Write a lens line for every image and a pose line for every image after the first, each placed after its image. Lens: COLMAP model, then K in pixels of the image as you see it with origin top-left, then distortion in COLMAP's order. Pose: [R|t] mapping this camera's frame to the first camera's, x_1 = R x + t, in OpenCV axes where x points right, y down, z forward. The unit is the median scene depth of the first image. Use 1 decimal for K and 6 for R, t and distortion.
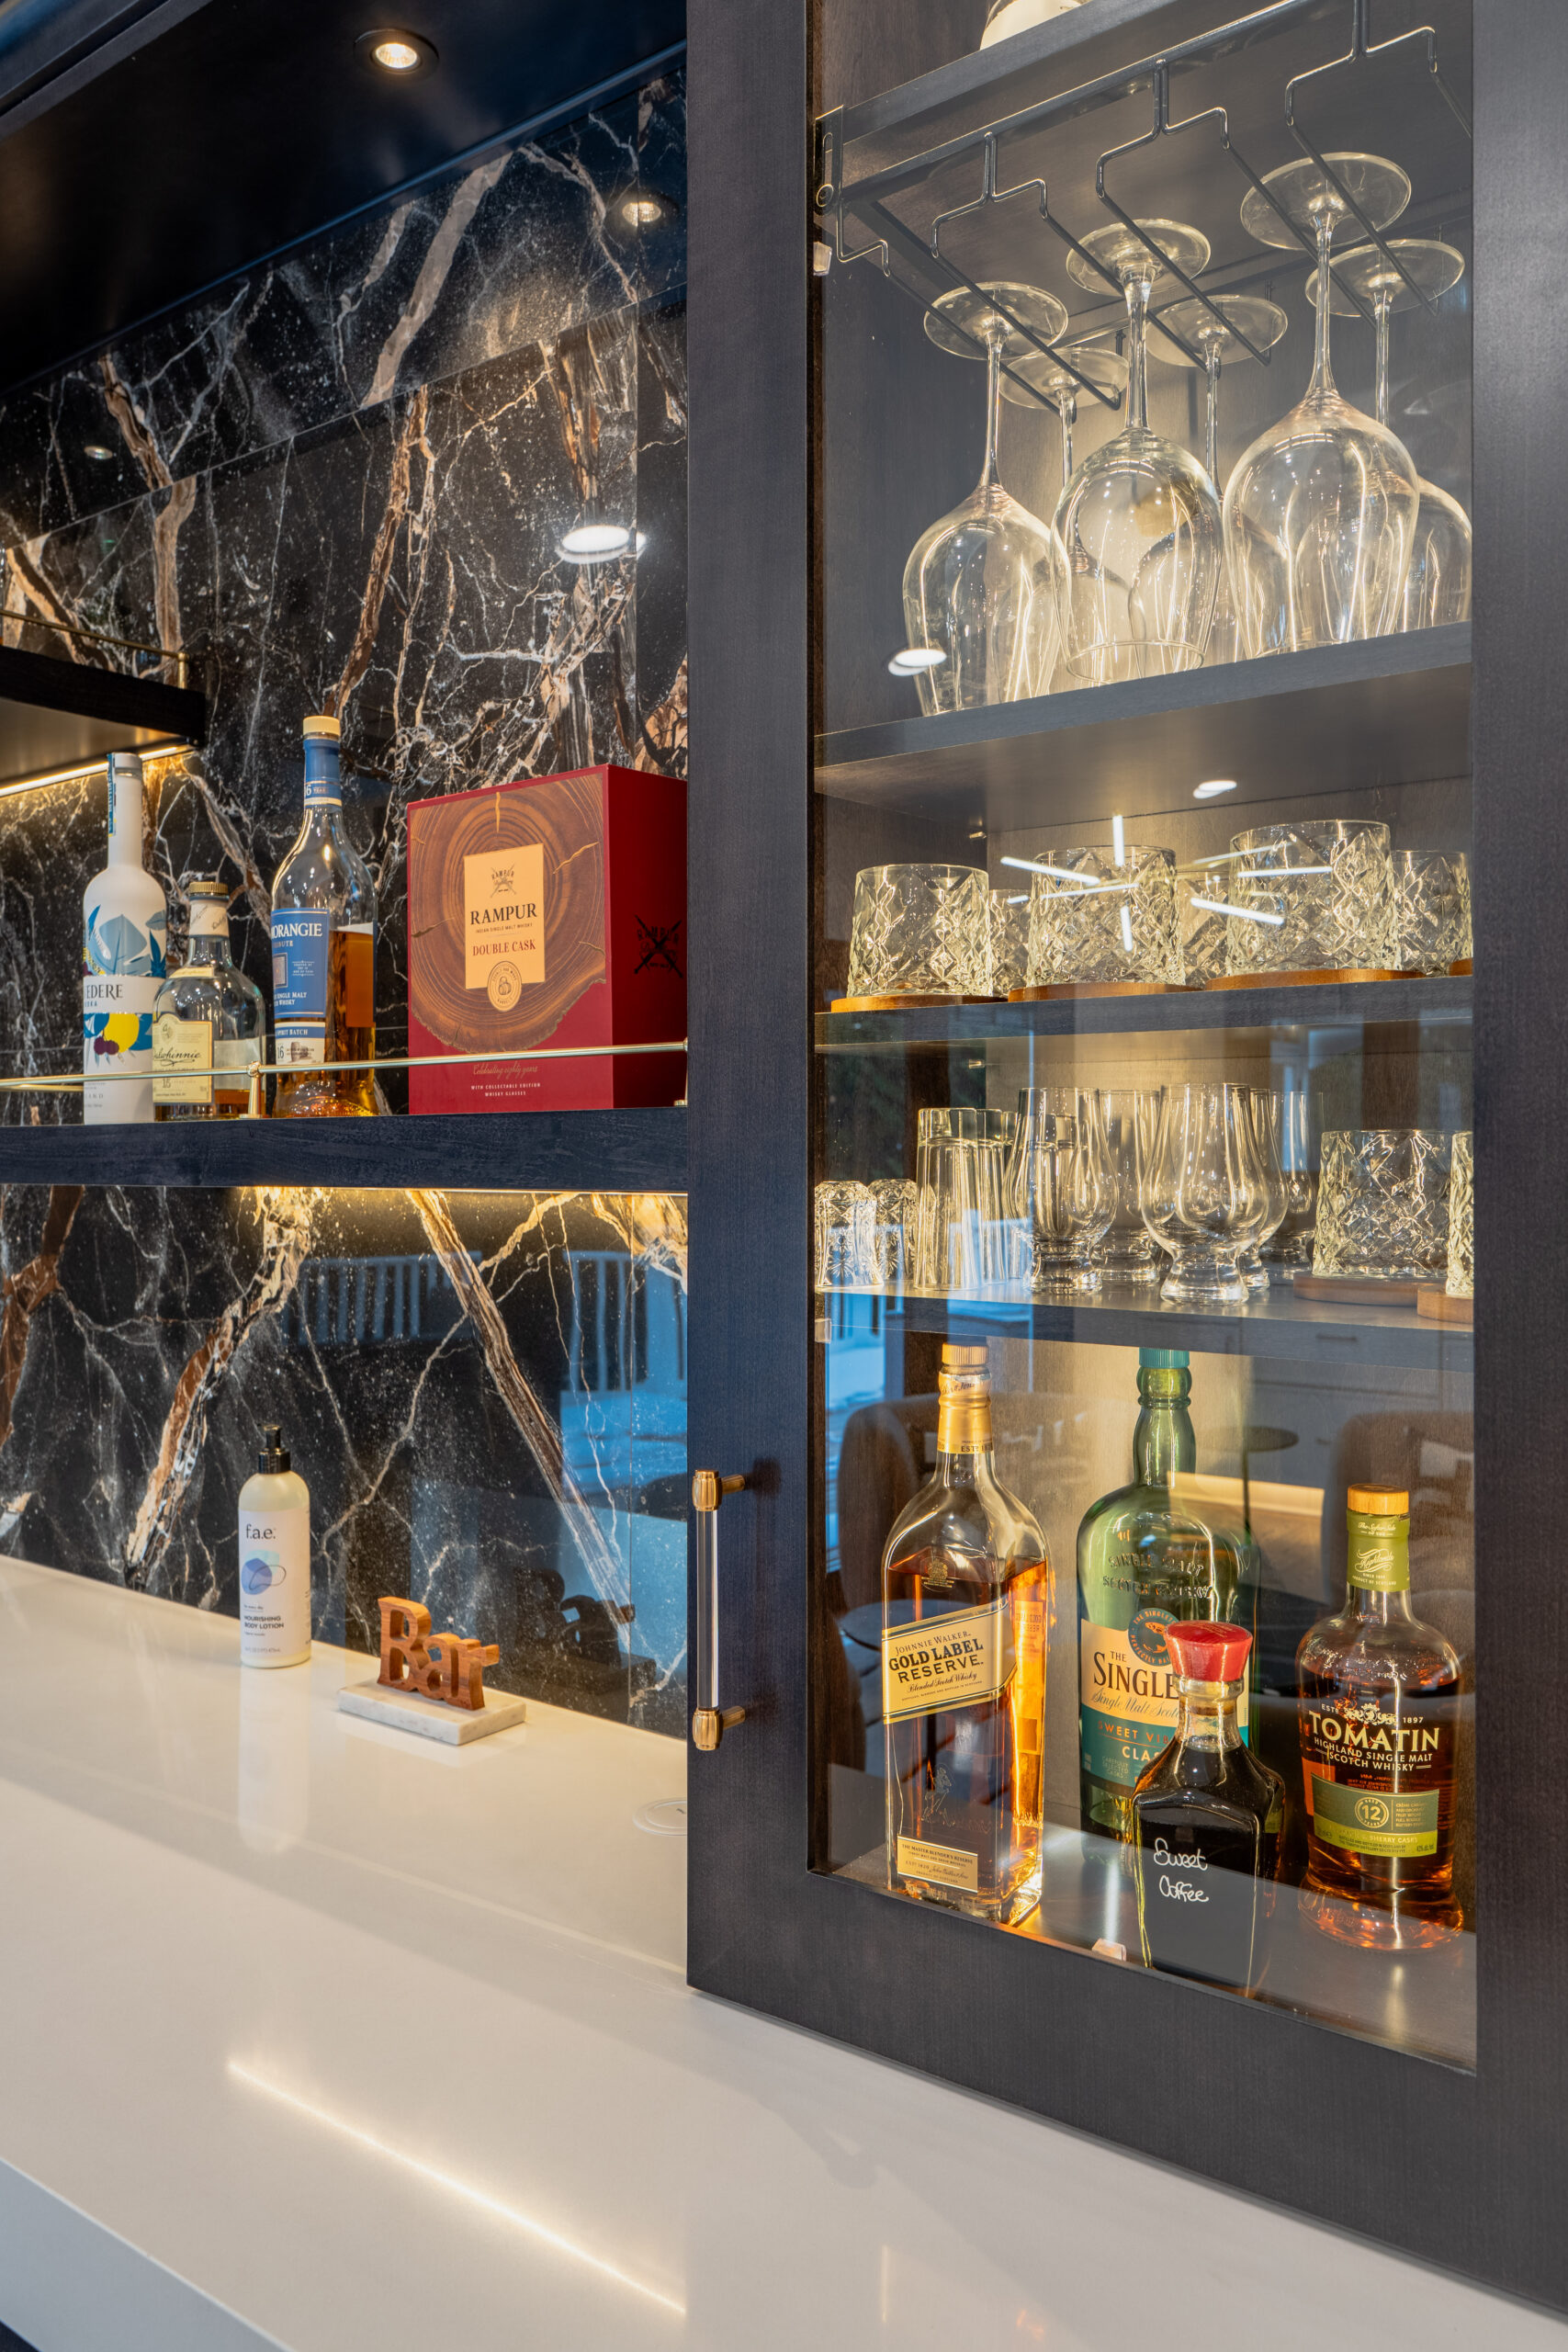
lens RADIAL K [[1704.1, 0, 783.1], [0, 1704.1, 1167.5], [0, 0, 1]] dist [-0.001215, -0.001683]
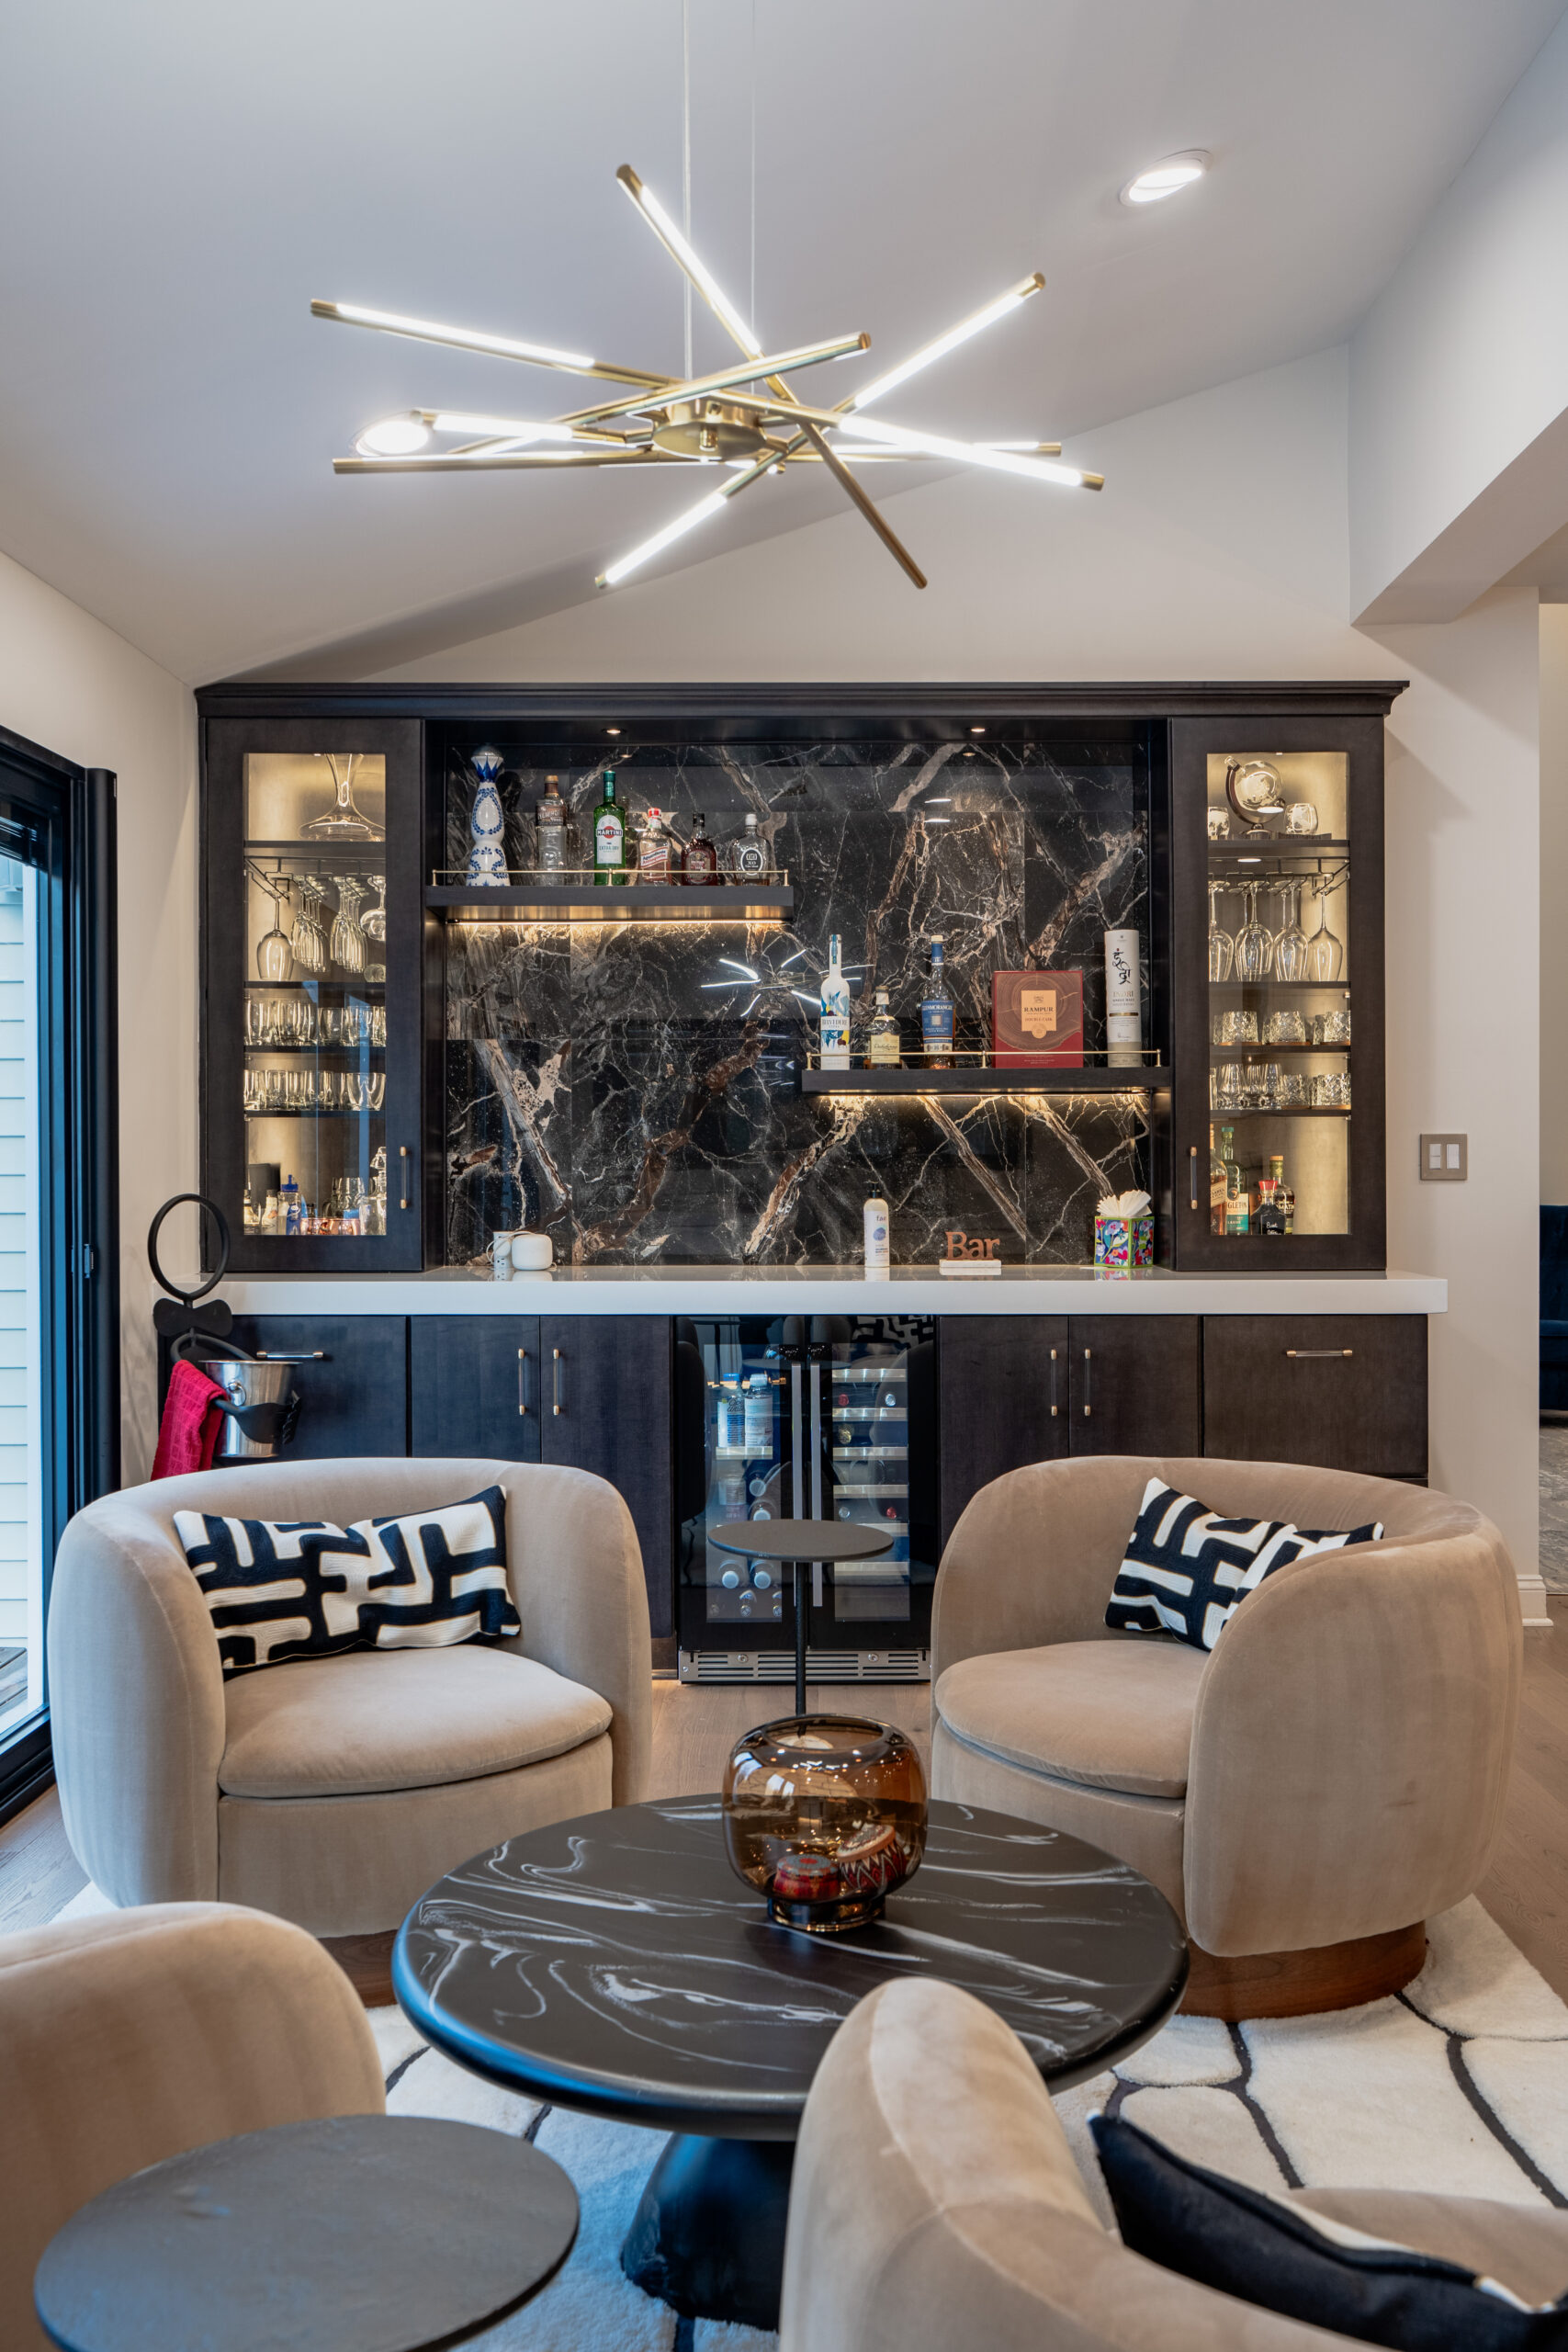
lens RADIAL K [[1993.1, 0, 782.3], [0, 1993.1, 1174.4], [0, 0, 1]] dist [0.005212, 0.000210]
pose [[0.814349, -0.007378, 0.580329, -2.298976], [0.008378, 0.999964, 0.000958, 0.136084], [-0.580315, 0.004082, 0.814382, -1.539477]]
